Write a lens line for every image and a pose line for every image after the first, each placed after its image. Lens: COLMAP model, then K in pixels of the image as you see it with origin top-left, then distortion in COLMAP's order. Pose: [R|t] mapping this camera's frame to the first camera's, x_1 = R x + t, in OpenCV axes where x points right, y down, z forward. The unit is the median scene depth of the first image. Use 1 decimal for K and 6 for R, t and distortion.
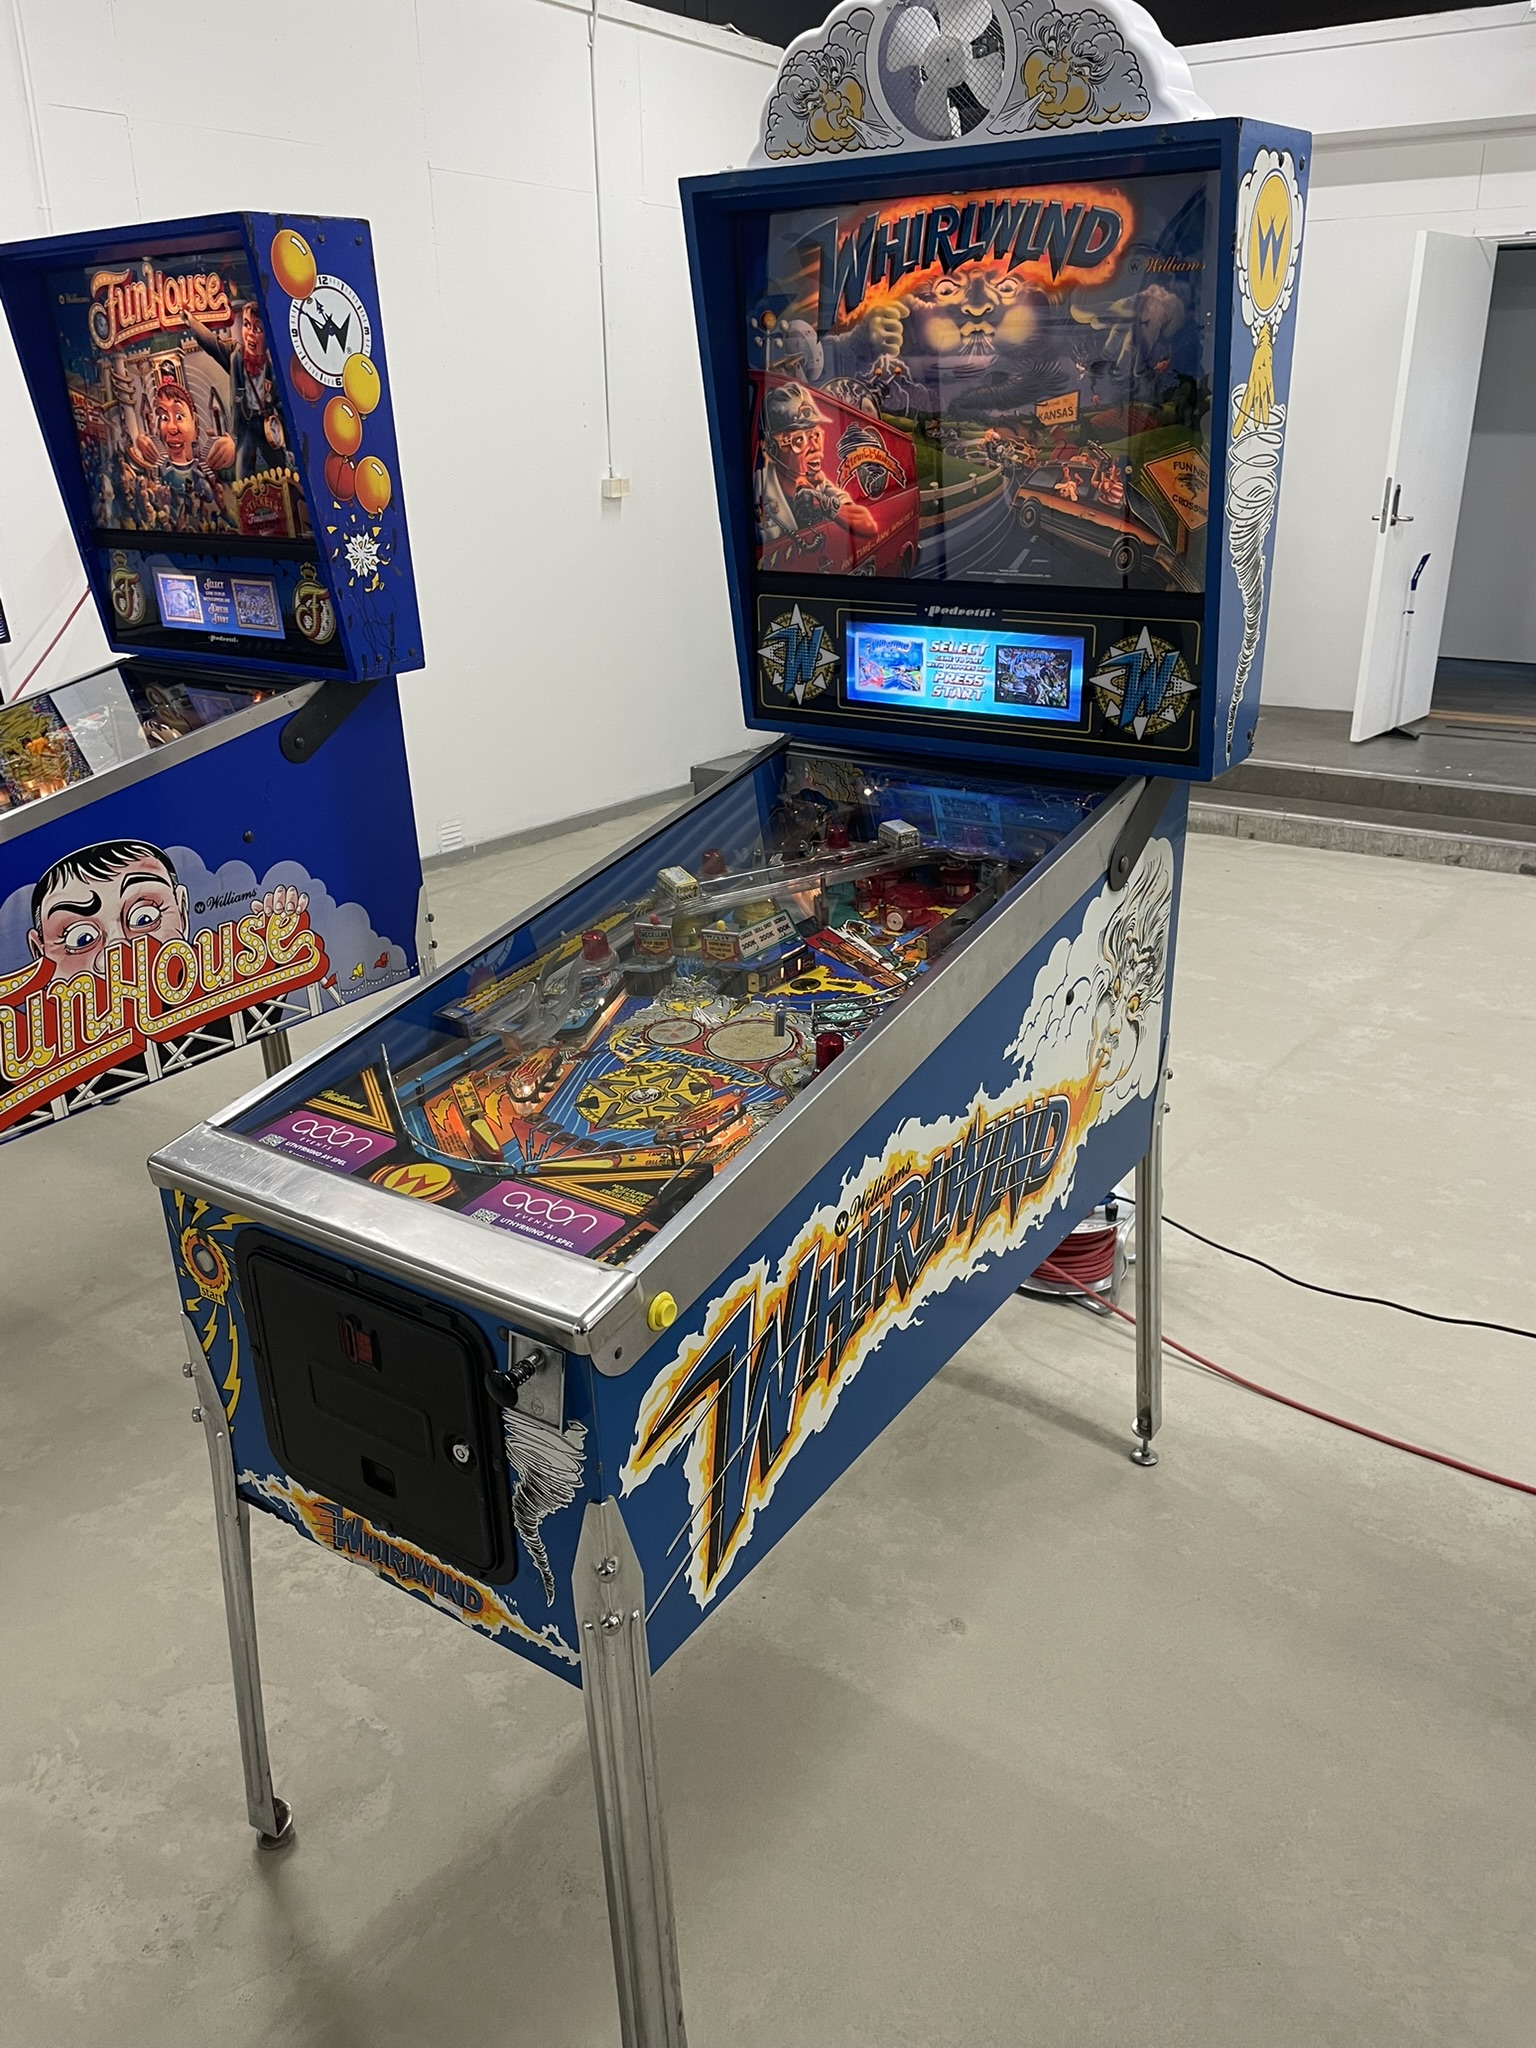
lens RADIAL K [[1572.8, 0, 748.5], [0, 1572.8, 1026.0], [0, 0, 1]] dist [0.053202, -0.079917]
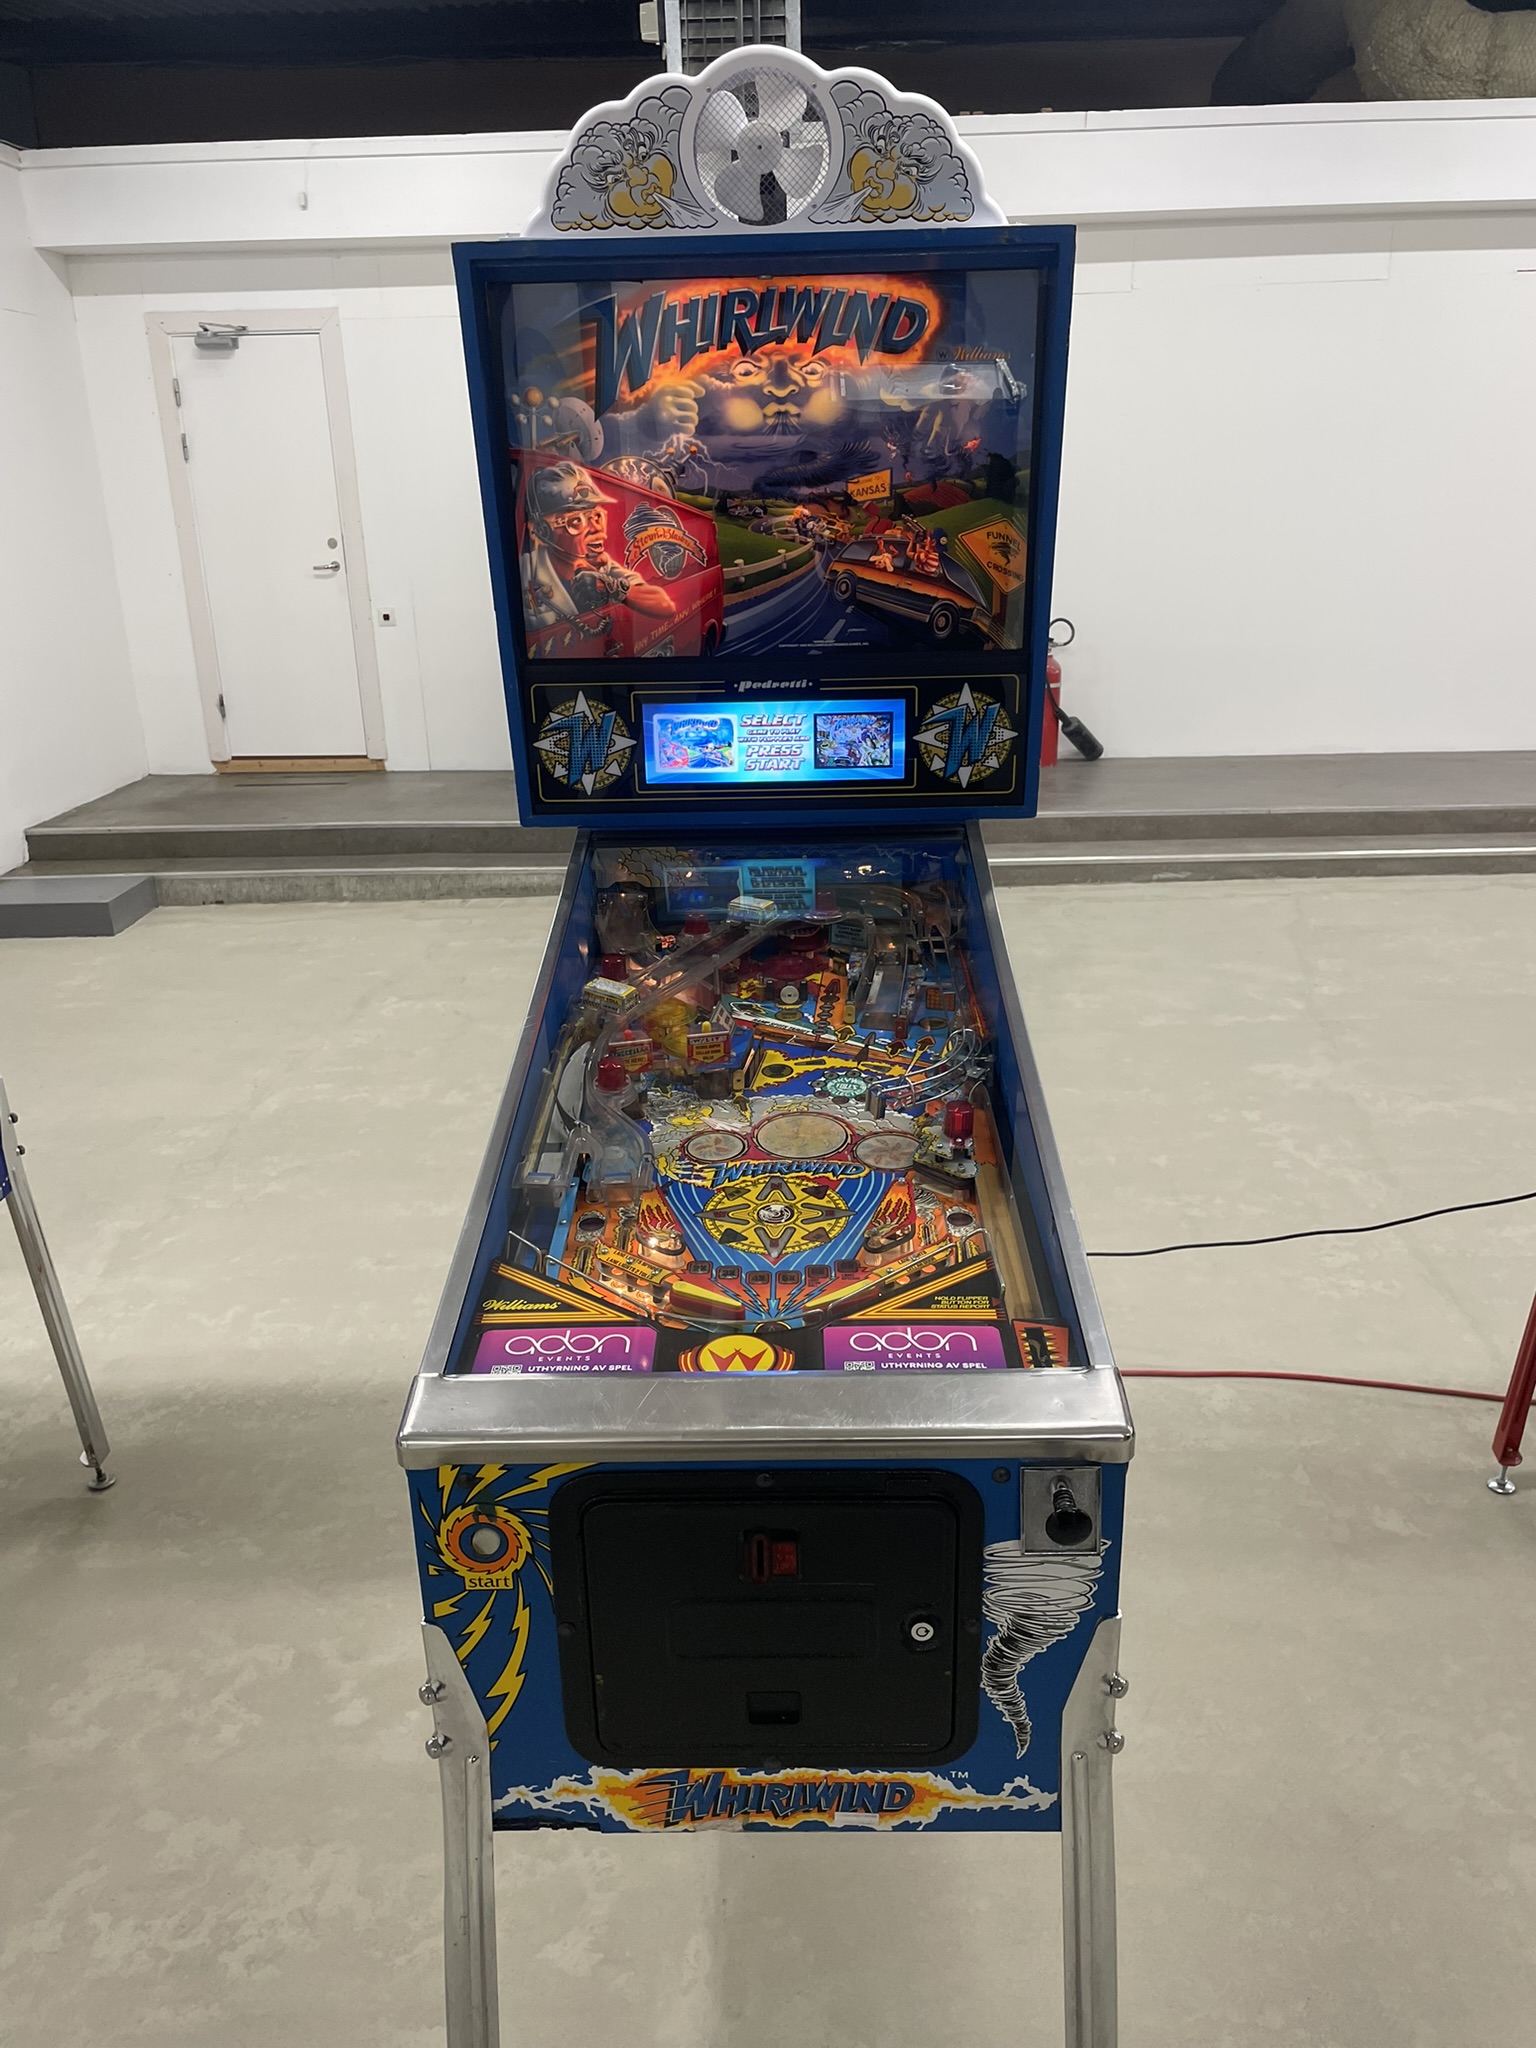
lens RADIAL K [[1574.1, 0, 760.1], [0, 1574.1, 1026.3], [0, 0, 1]] dist [0.059386, -0.089669]
pose [[0.832153, -0.188897, 0.521382, -0.465735], [0.213206, 0.976912, 0.013647, -0.067855], [-0.511922, 0.099805, 0.853214, 0.173513]]
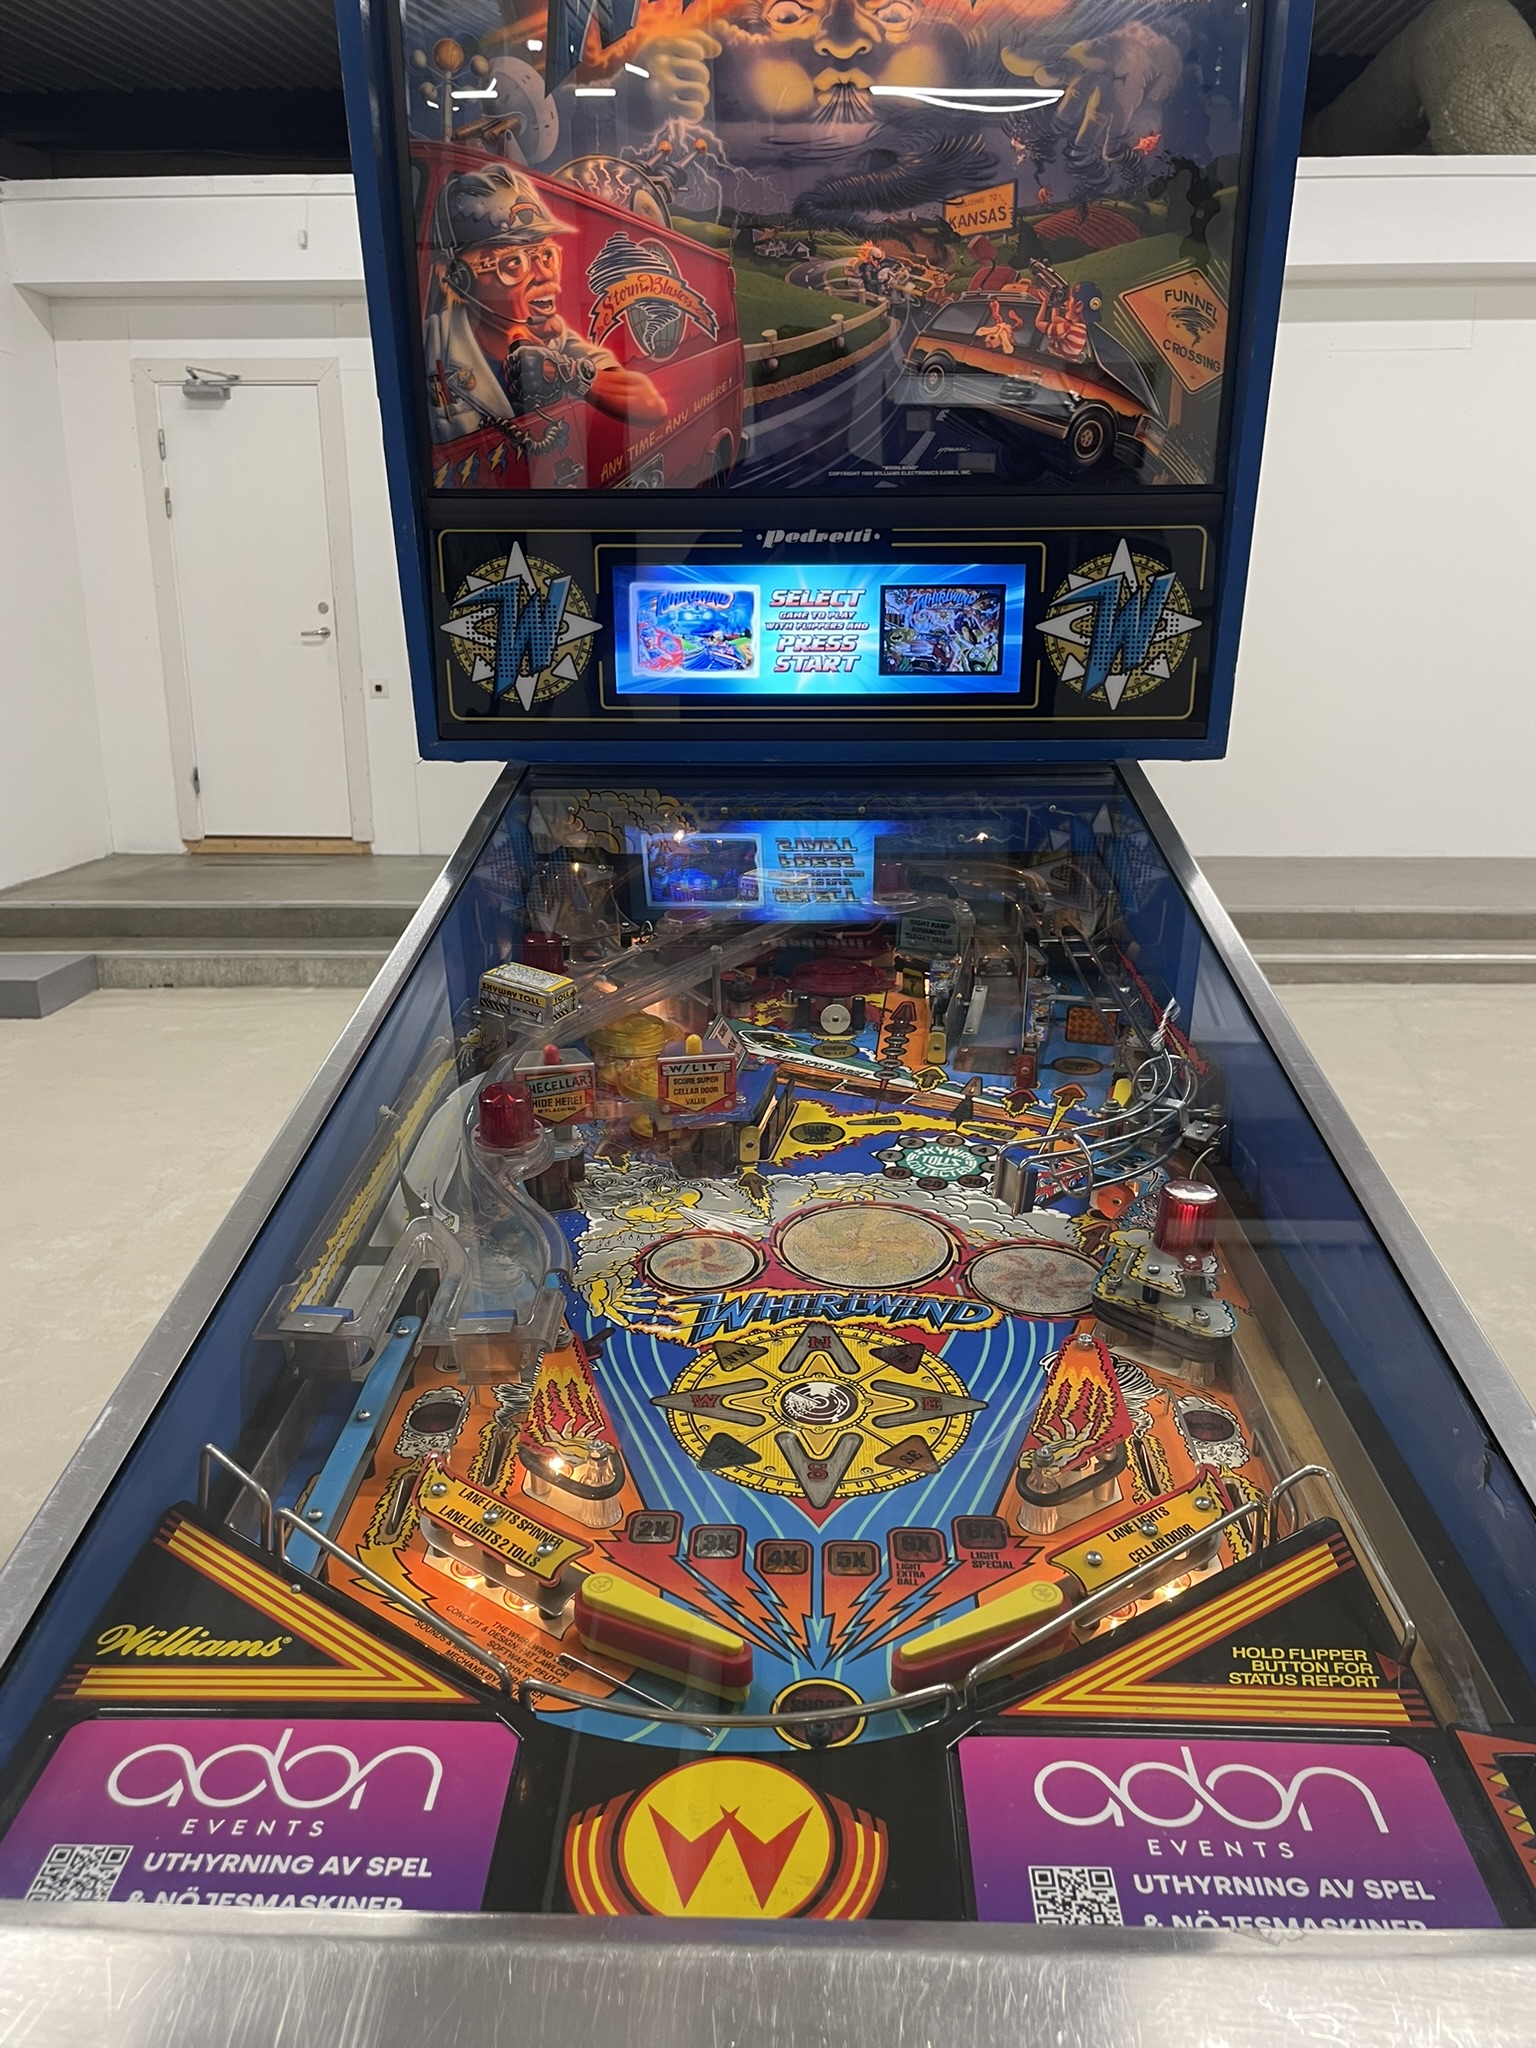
lens RADIAL K [[1564.9, 0, 768.0], [0, 1564.9, 1024.0], [0, 0, 1]] dist [0.071031, -0.100629]
pose [[0.837387, -0.125266, 0.532063, -0.263280], [0.191142, 0.979040, -0.070328, -0.028355], [-0.512101, 0.160592, 0.843779, 0.529187]]
